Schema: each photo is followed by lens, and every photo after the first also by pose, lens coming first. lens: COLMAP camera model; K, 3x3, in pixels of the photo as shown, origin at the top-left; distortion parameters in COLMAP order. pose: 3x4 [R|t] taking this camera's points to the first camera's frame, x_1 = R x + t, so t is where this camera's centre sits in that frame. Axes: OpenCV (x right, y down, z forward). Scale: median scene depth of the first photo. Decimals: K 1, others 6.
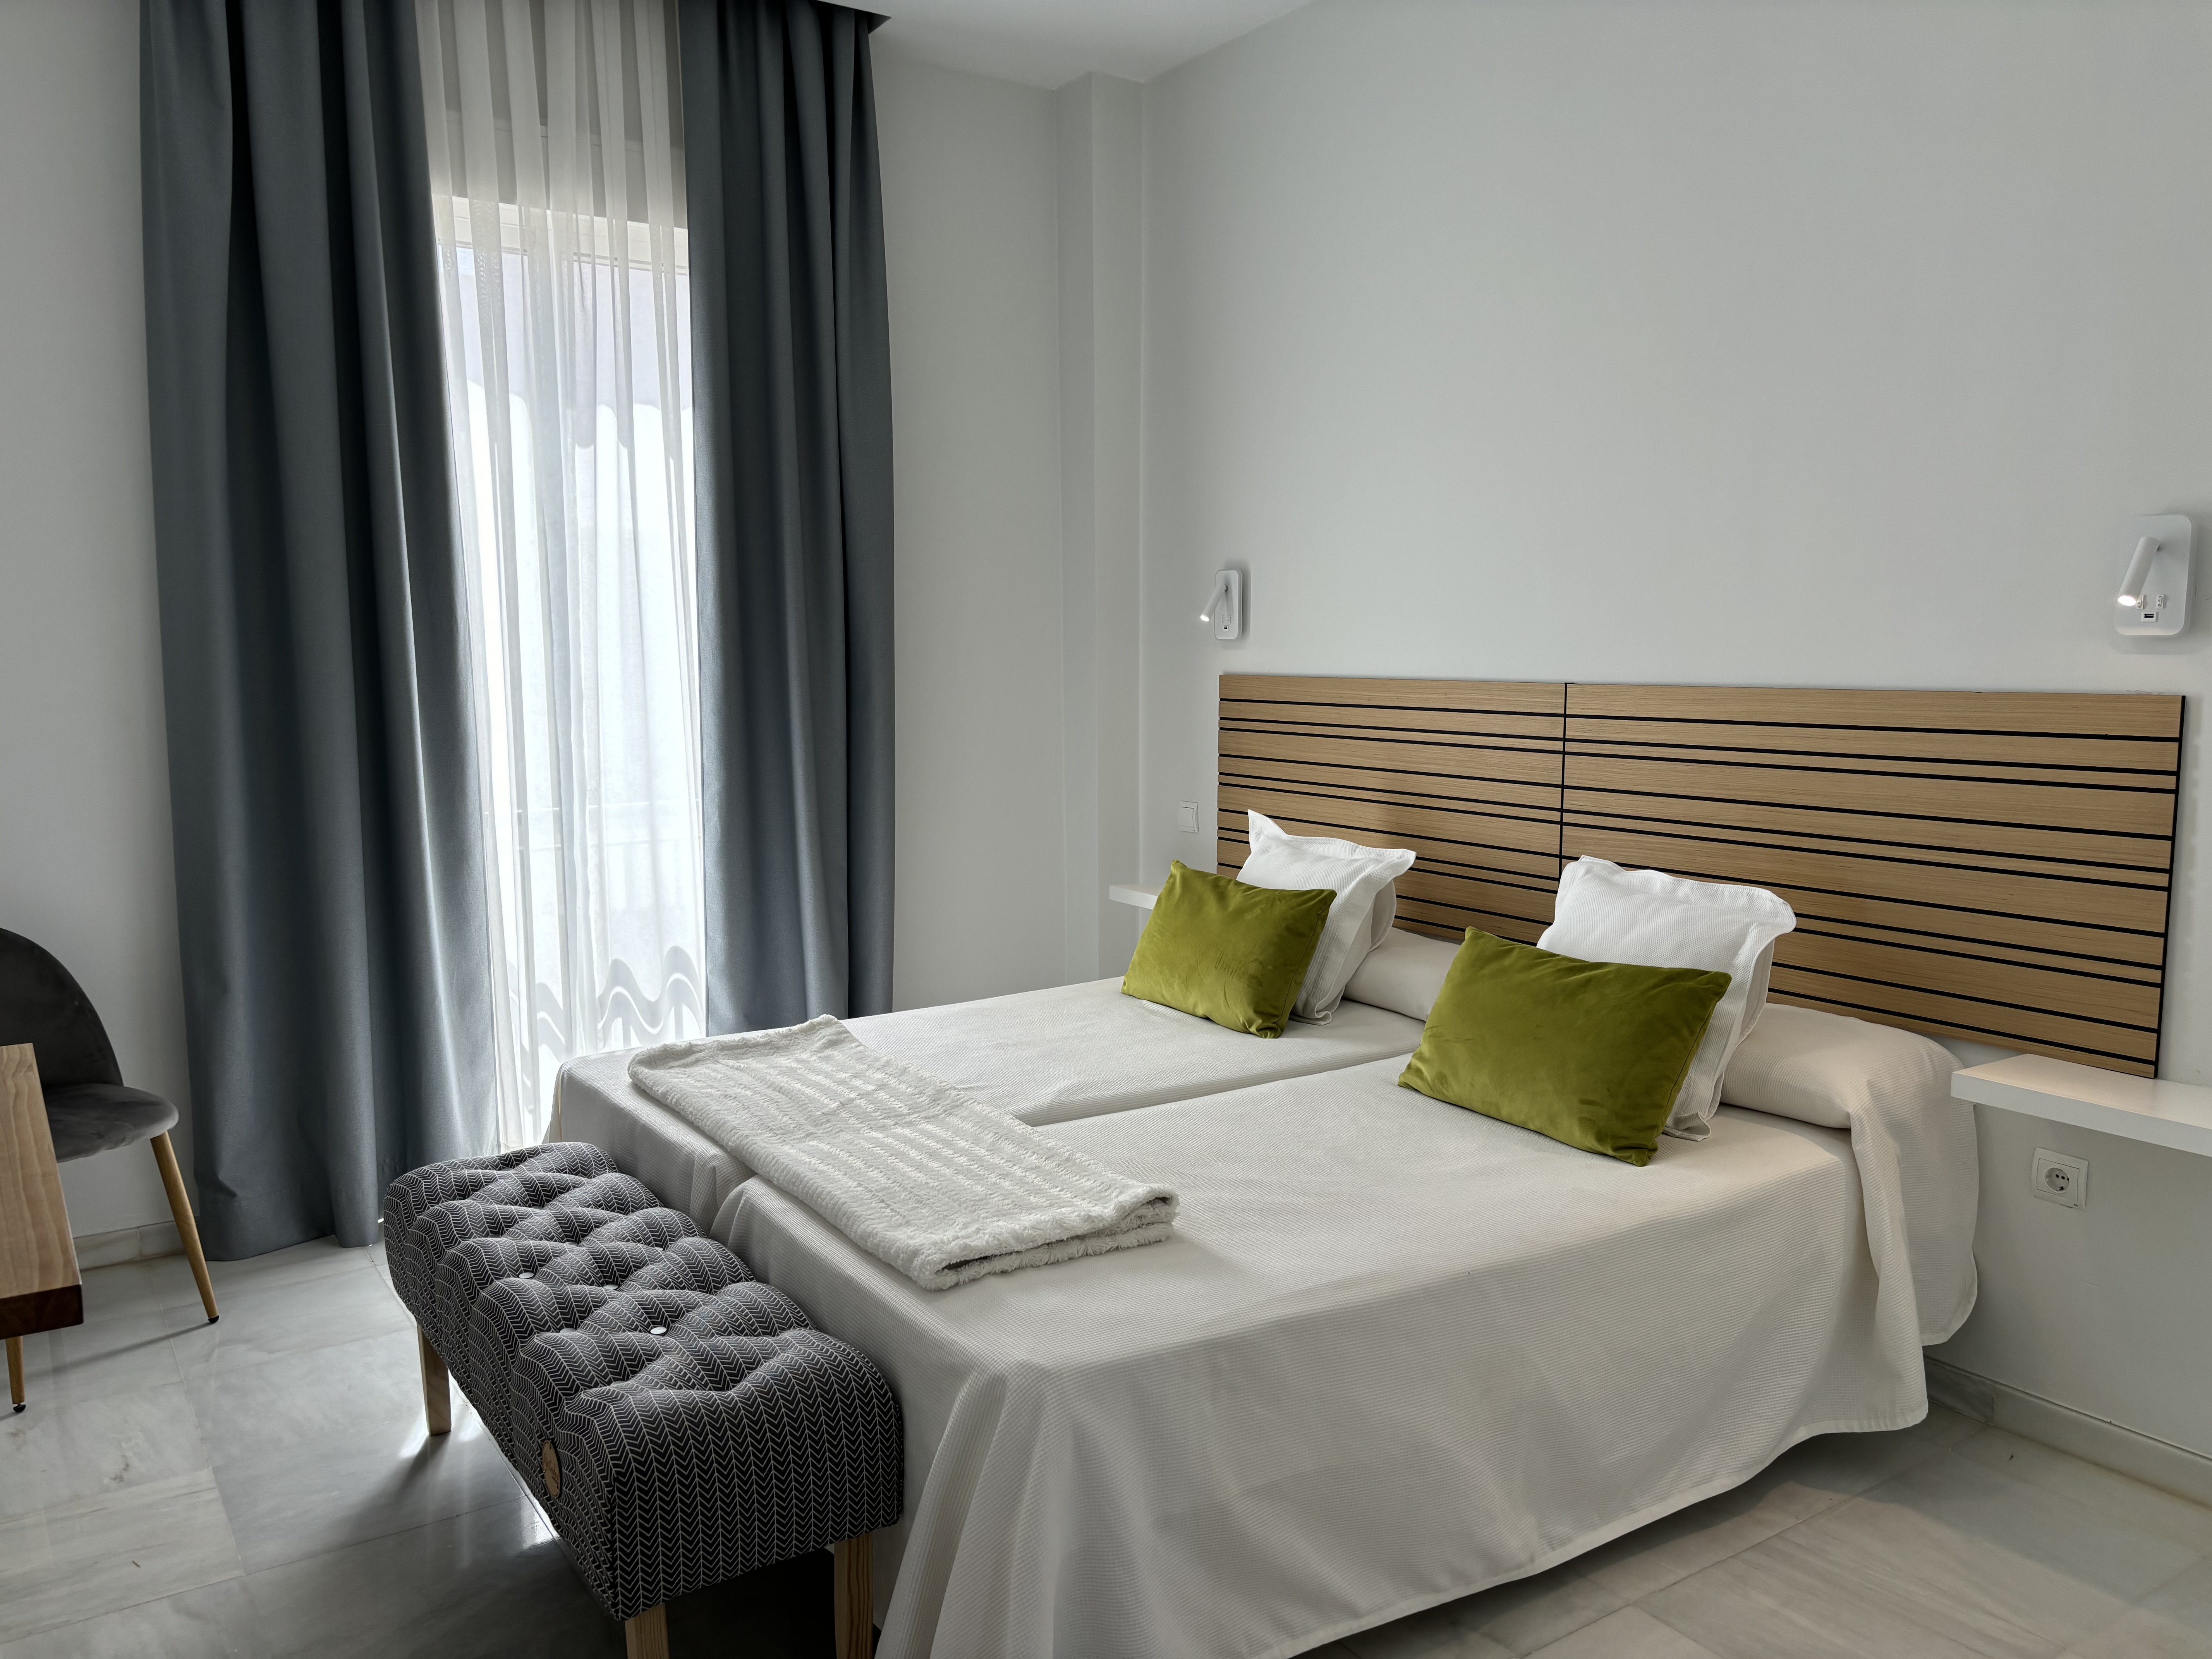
lens RADIAL K [[1662.2, 0, 1112.4], [0, 1662.2, 841.7], [0, 0, 1]] dist [0.027714, -0.006620]
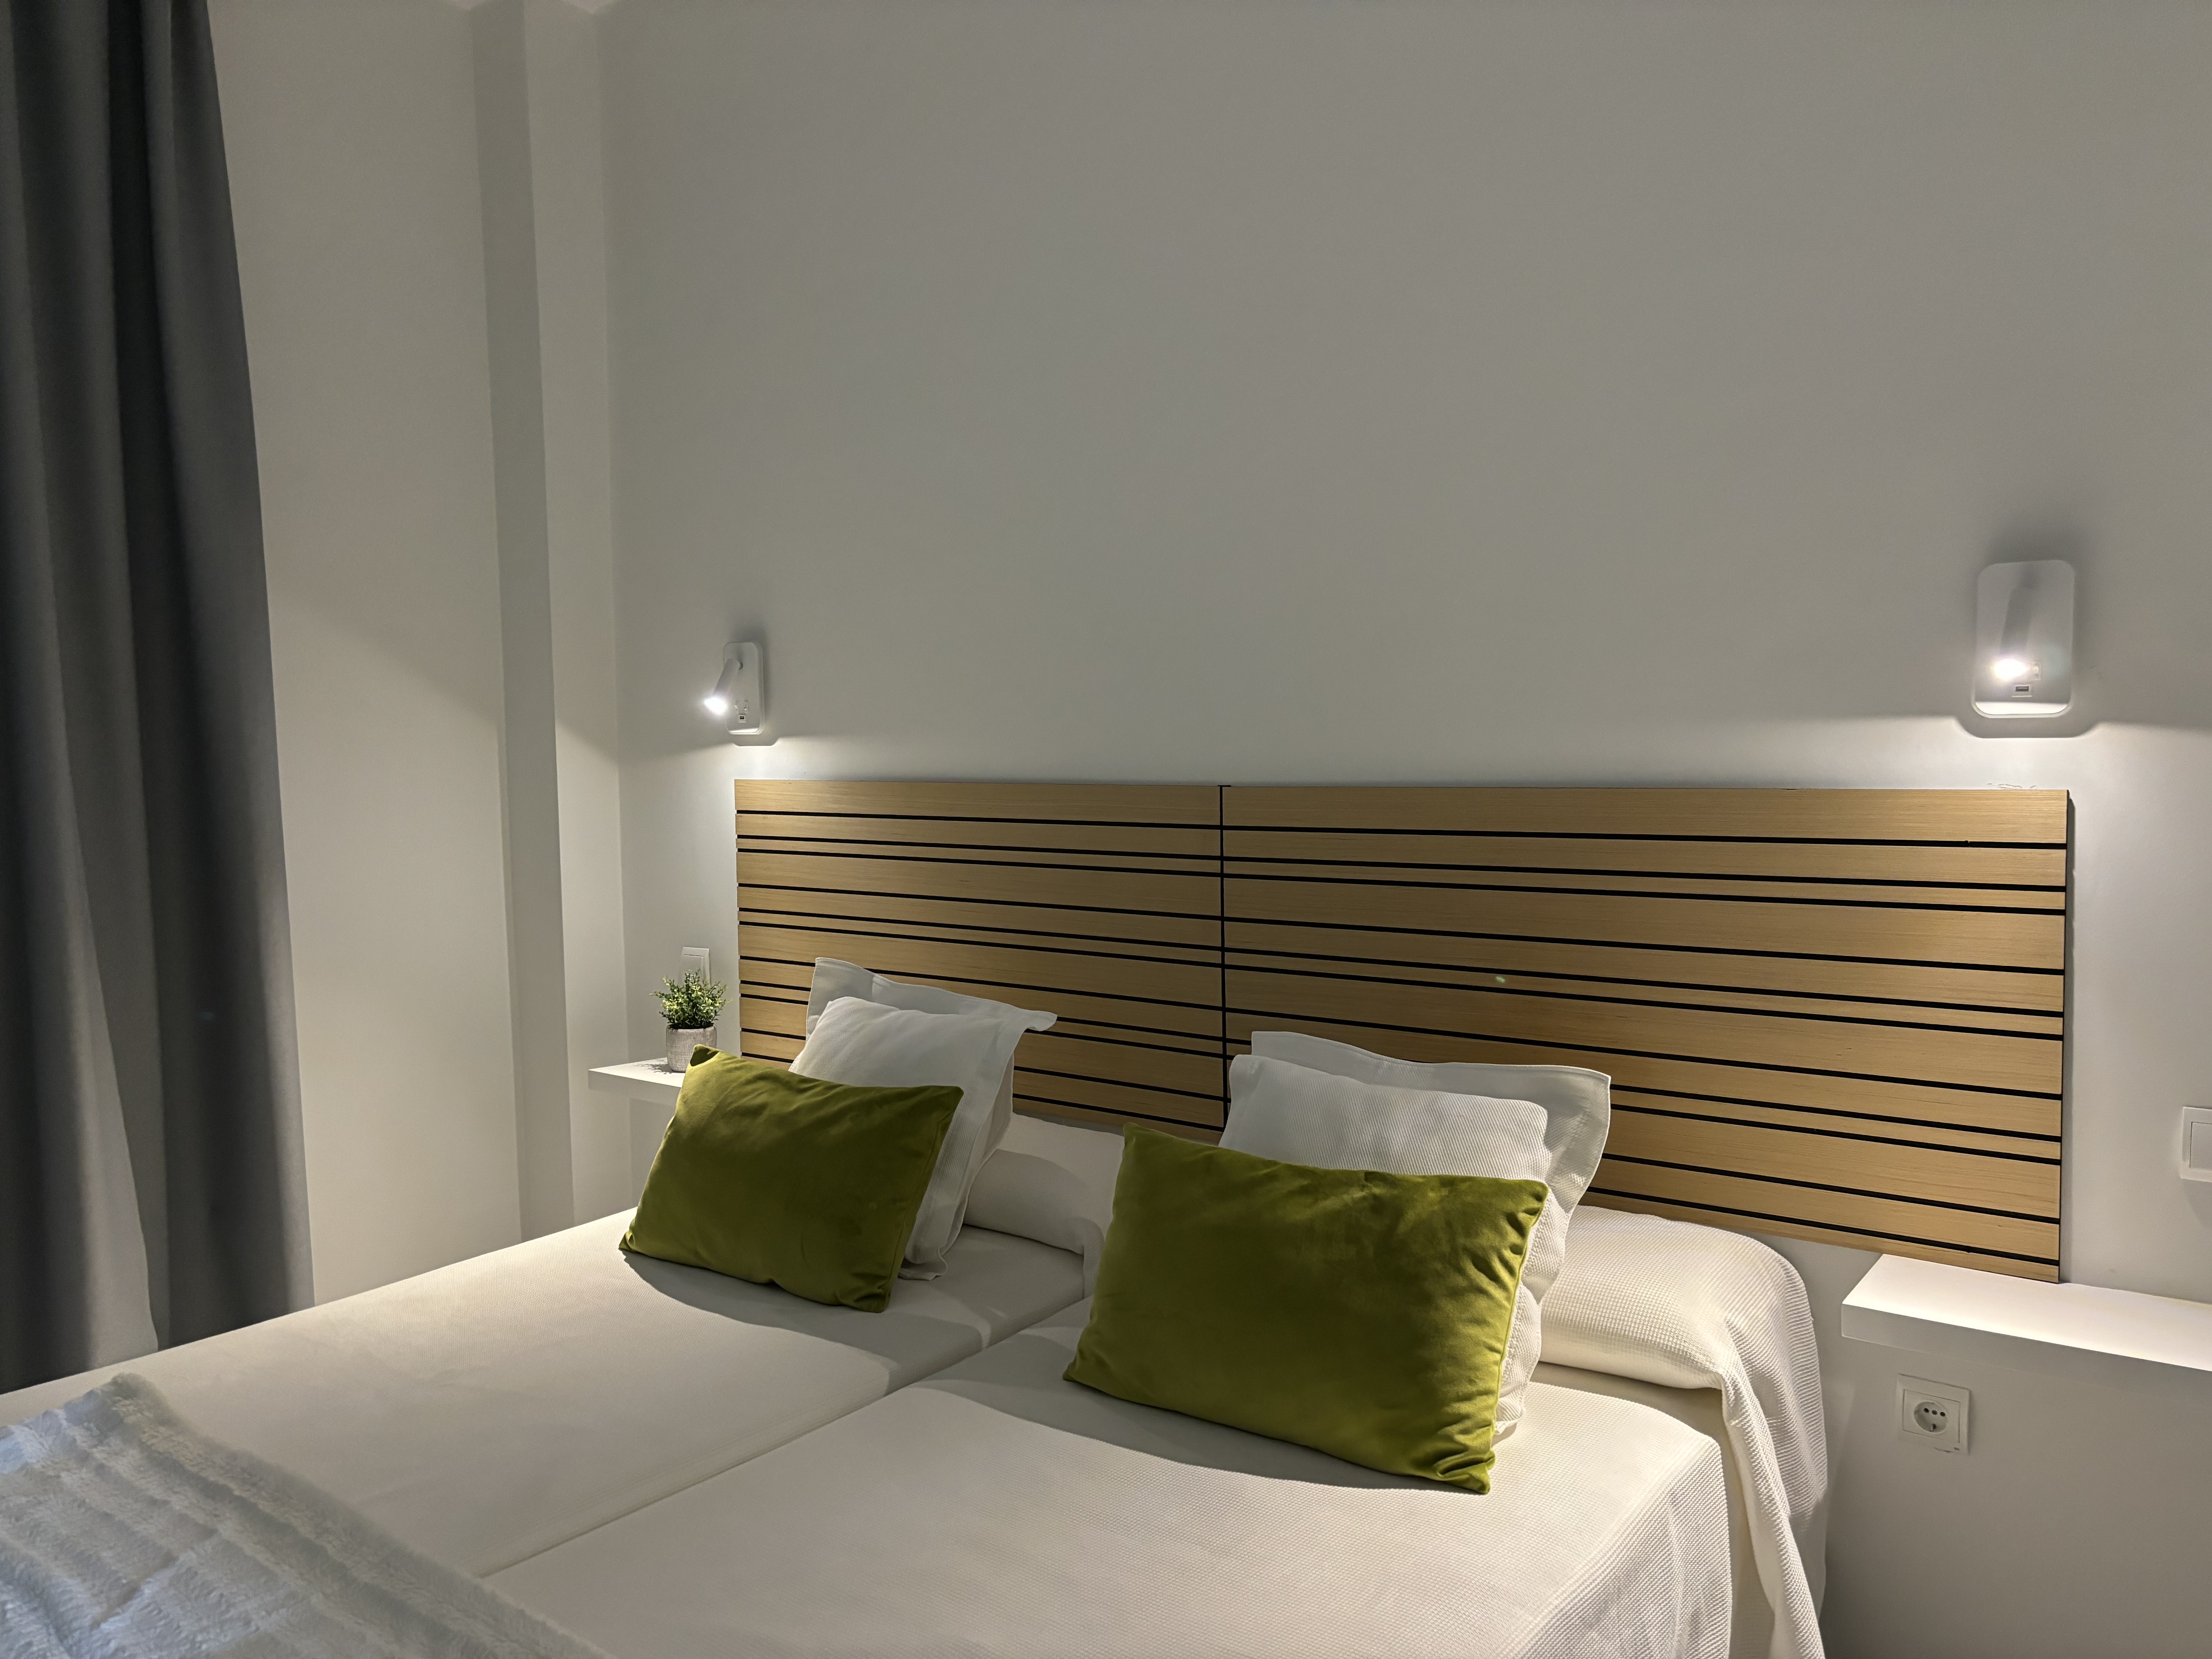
lens RADIAL K [[1643.8, 0, 1066.6], [0, 1643.8, 815.7], [0, 0, 1]] dist [0.041208, -0.002250]
pose [[0.949830, -0.024173, 0.311832, -0.045534], [0.048171, 0.996419, -0.069488, -0.038599], [-0.309035, 0.081023, 0.947593, 0.361166]]
